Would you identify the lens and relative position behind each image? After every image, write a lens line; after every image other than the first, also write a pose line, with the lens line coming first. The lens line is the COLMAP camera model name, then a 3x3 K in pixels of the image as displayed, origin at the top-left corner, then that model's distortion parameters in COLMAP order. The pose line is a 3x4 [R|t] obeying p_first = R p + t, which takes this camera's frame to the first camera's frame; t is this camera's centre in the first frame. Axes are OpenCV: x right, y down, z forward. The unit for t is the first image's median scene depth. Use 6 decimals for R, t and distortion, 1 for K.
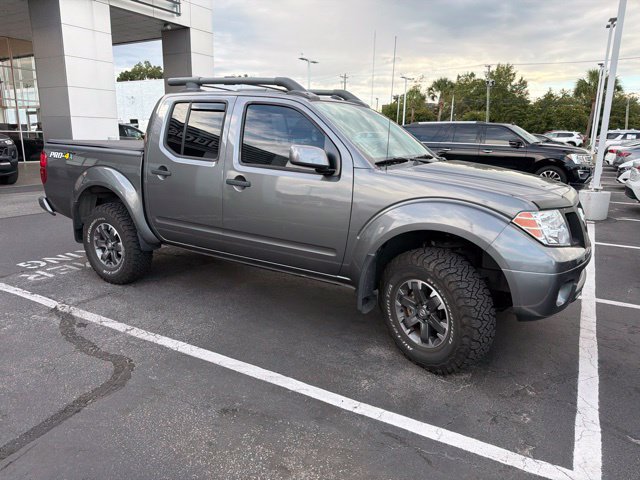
lens RADIAL K [[451.7, 0, 317.6], [0, 451.7, 237.9], [0, 0, 1]] dist [0.023553, -0.028285]
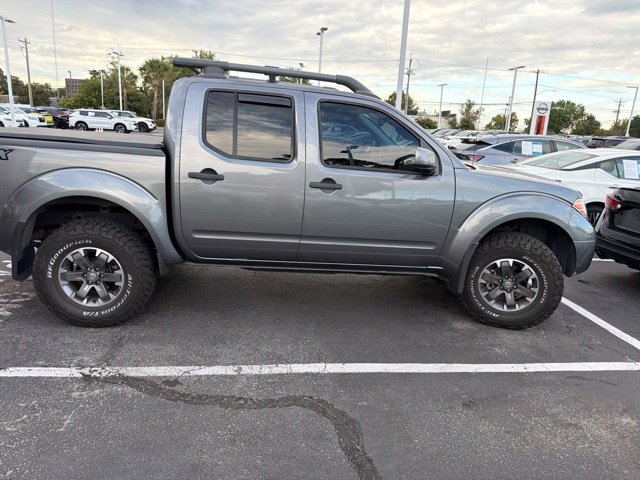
lens RADIAL K [[451.7, 0, 324.3], [0, 451.7, 237.8], [0, 0, 1]] dist [0.023553, -0.028285]
pose [[0.800749, -0.112801, 0.588283, -0.704937], [0.092518, 0.993614, 0.064588, -0.070957], [-0.591812, 0.002708, 0.806072, 0.230764]]
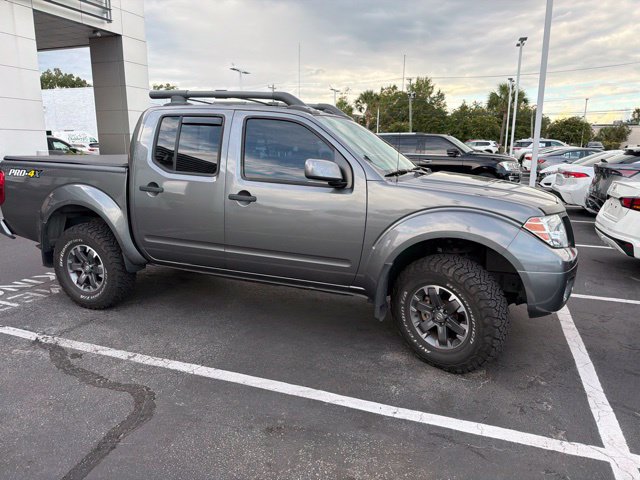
lens RADIAL K [[451.7, 0, 323.2], [0, 451.7, 241.5], [0, 0, 1]] dist [0.023553, -0.028285]
pose [[0.985860, -0.043645, 0.161787, -0.155747], [0.045962, 0.998887, -0.010602, -0.007916], [-0.161144, 0.017888, 0.986769, 0.001193]]
